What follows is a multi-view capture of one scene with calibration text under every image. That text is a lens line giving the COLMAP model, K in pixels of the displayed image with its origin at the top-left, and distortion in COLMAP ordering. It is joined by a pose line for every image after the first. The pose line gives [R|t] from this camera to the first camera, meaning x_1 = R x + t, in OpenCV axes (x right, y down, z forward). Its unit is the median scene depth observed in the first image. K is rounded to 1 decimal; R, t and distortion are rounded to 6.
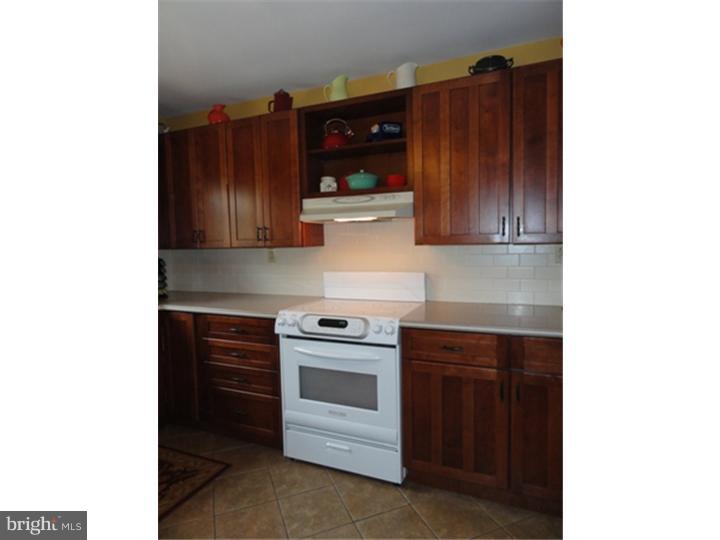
lens RADIAL K [[374.4, 0, 359.0], [0, 374.4, 268.1], [0, 0, 1]] dist [-0.008335, -0.000496]
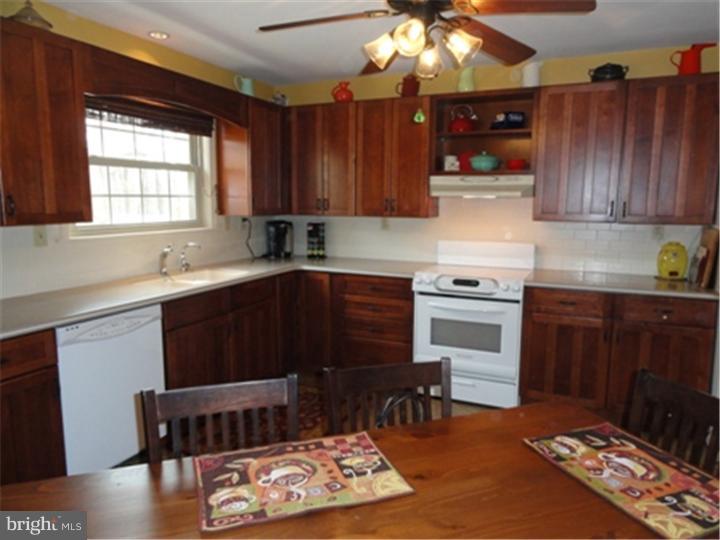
lens RADIAL K [[500.5, 0, 361.4], [0, 500.5, 272.1], [0, 0, 1]] dist [-0.003768, 0.003036]
pose [[0.999458, 0.032024, -0.007599, -0.374977], [-0.031397, 0.996926, 0.071789, 0.004315], [0.009875, -0.071511, 0.997391, -0.599321]]
